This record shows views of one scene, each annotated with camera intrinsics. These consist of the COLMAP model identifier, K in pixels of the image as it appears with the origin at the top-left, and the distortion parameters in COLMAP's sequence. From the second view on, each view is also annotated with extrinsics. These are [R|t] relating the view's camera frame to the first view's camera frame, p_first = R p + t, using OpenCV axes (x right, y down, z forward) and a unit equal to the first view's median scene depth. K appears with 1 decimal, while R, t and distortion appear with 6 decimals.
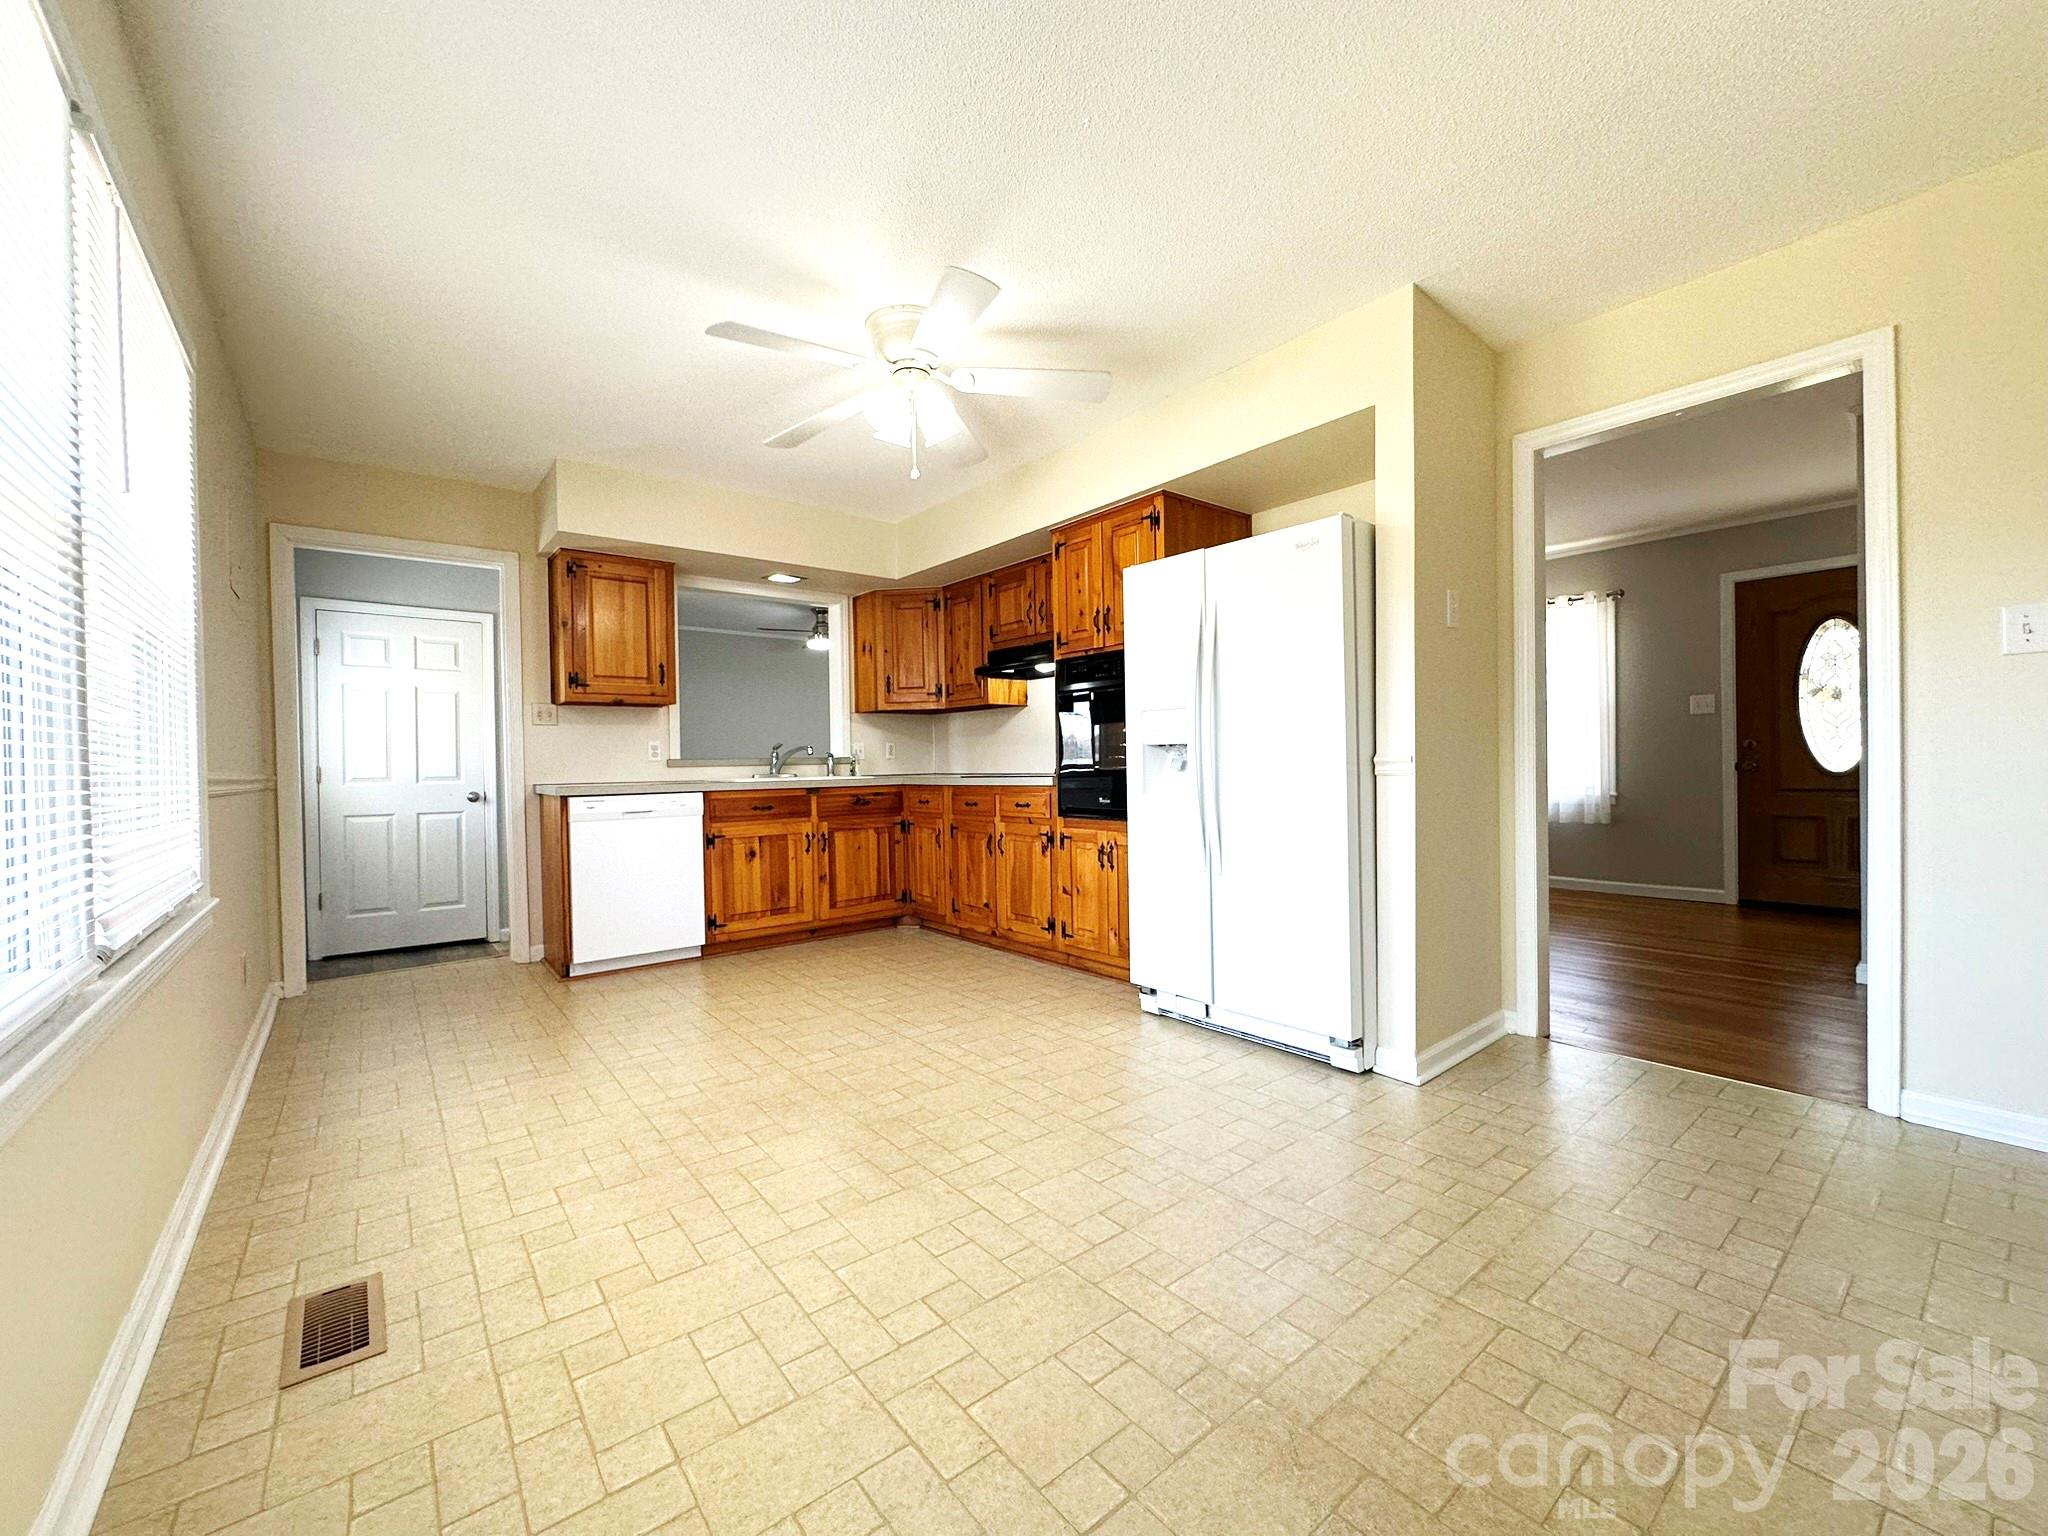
lens RADIAL K [[823.9, 0, 1024.8], [0, 823.9, 769.5], [0, 0, 1]] dist [-0.002905, 0.000514]
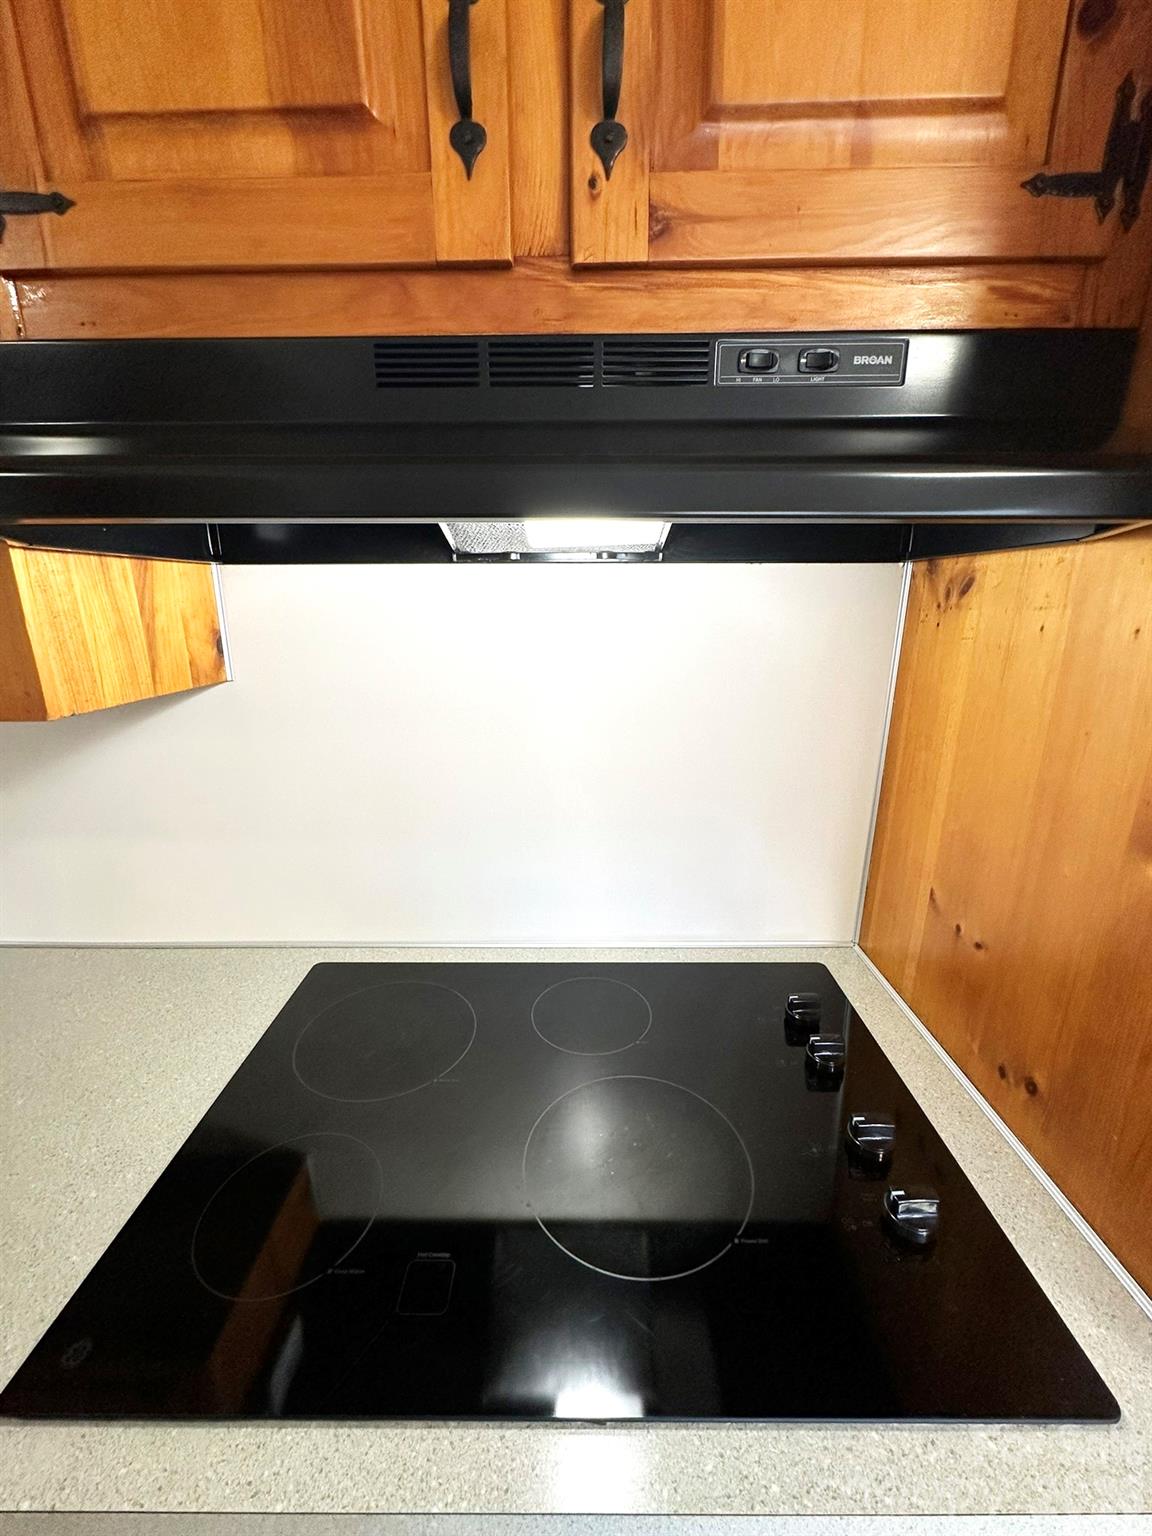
lens RADIAL K [[617.9, 0, 577.9], [0, 617.9, 769.9], [0, 0, 1]] dist [-0.002905, 0.000514]
pose [[0.632770, -0.194728, 0.749455, -0.073098], [0.005157, 0.968902, 0.247392, -0.103811], [-0.774323, -0.152678, 0.614096, 0.887021]]
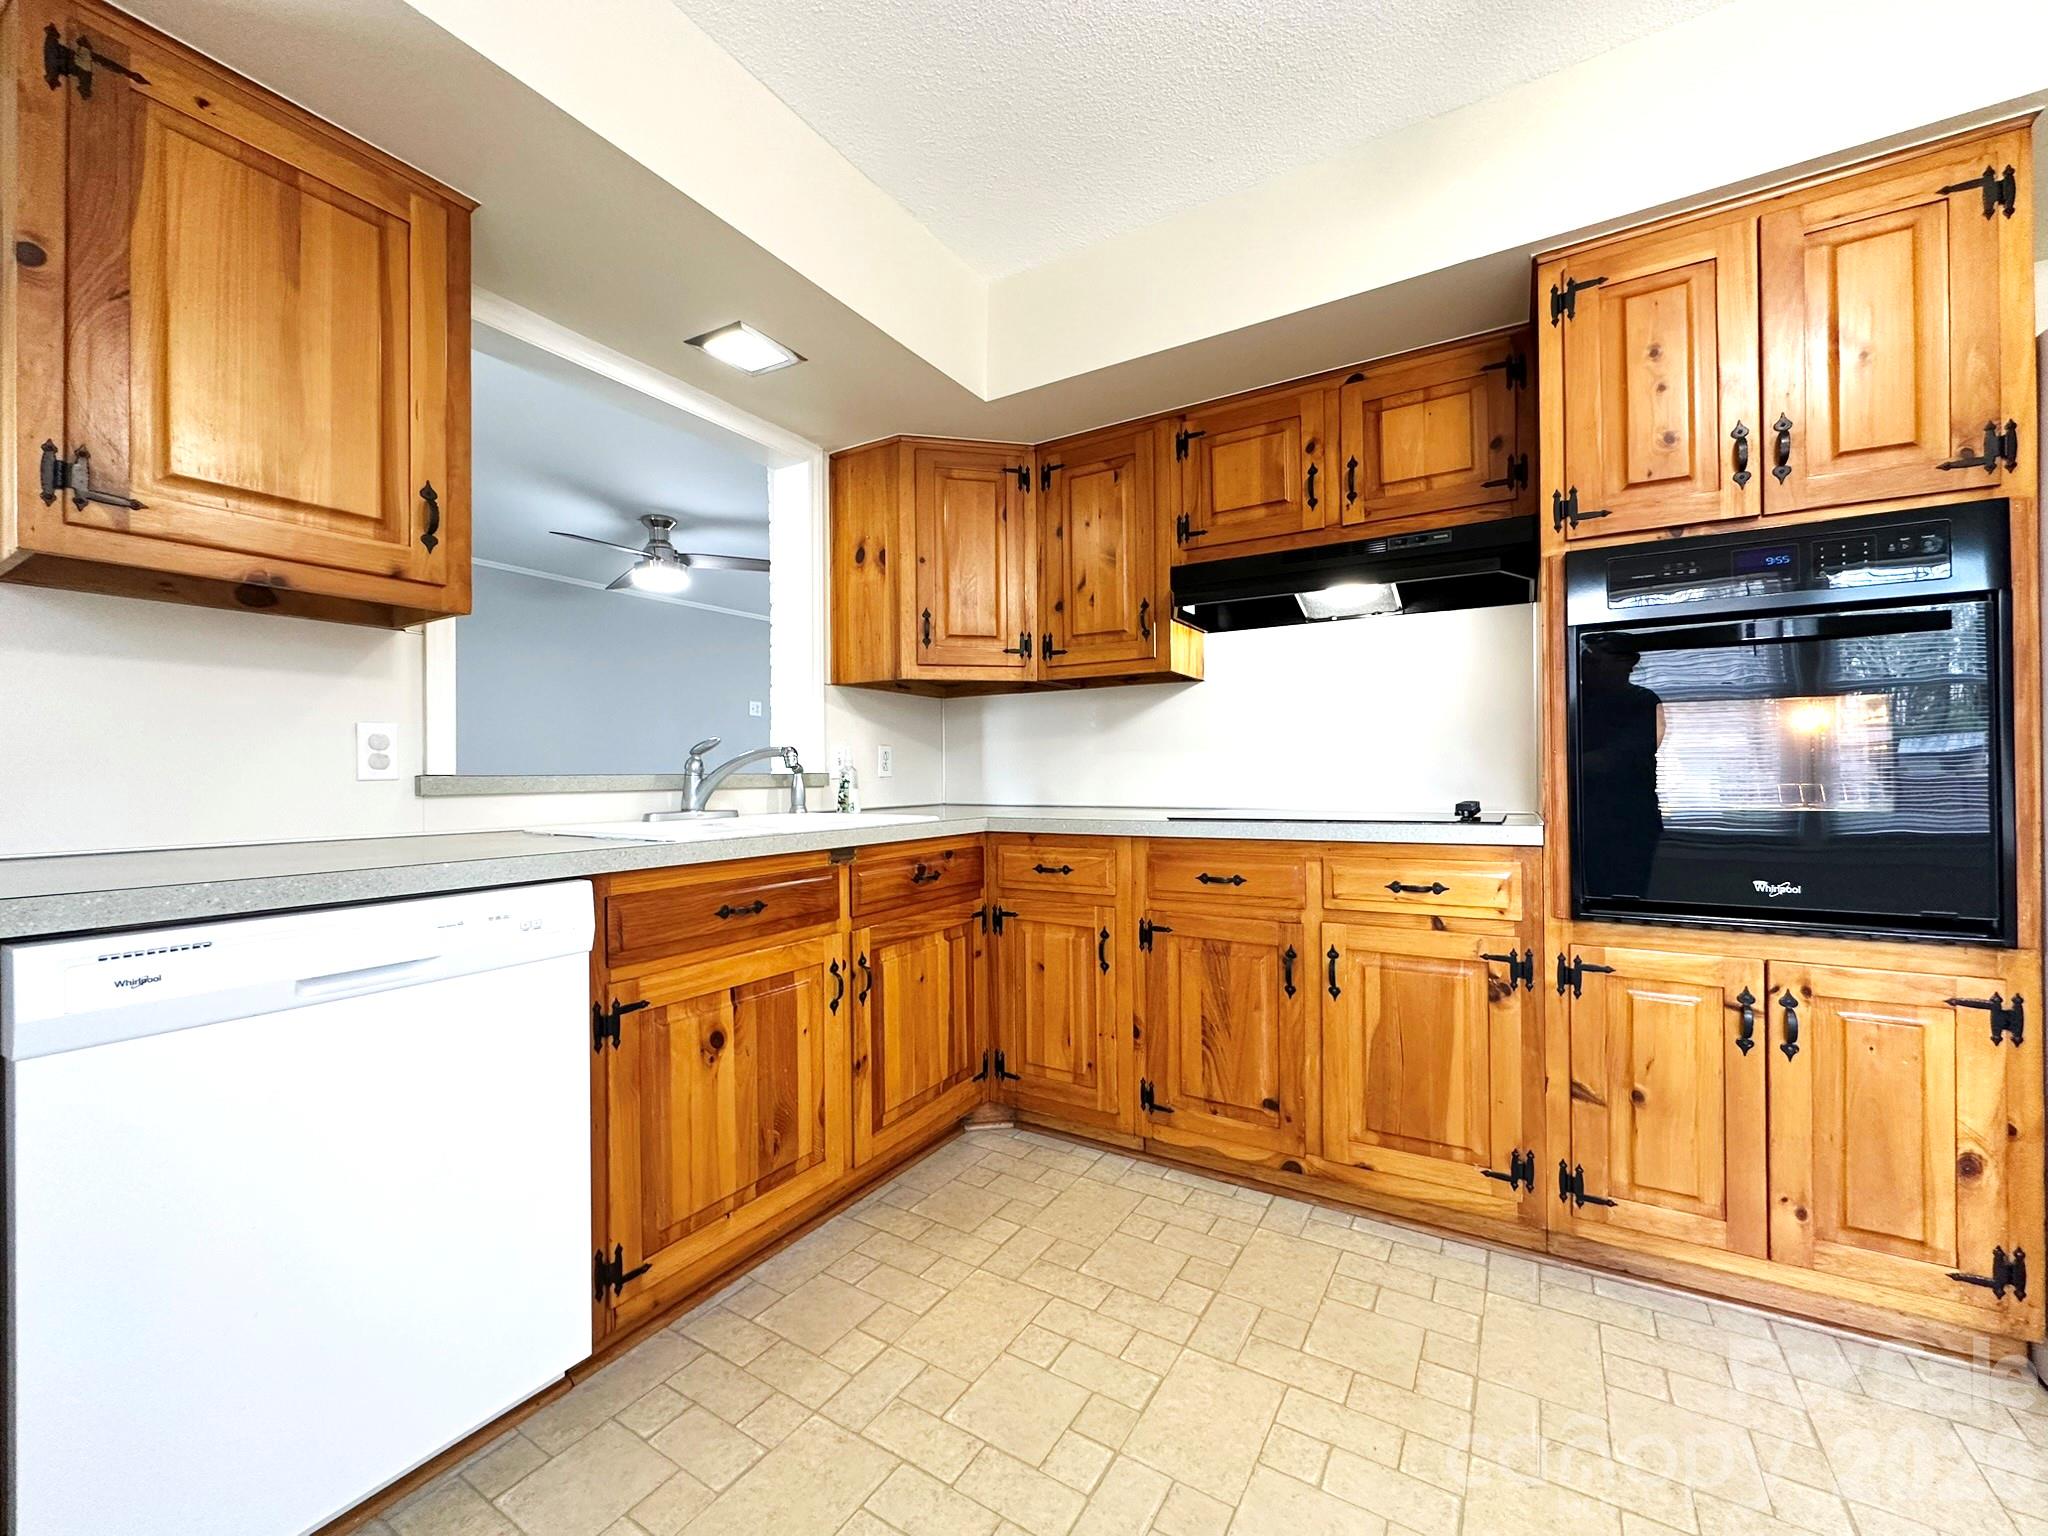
lens RADIAL K [[823.9, 0, 1026.7], [0, 823.9, 771.2], [0, 0, 1]] dist [-0.002905, 0.000514]
pose [[0.942649, 0.011130, 0.333599, -0.307915], [-0.004462, 0.999775, -0.020748, -0.007864], [-0.333755, 0.018070, 0.942487, 0.581150]]
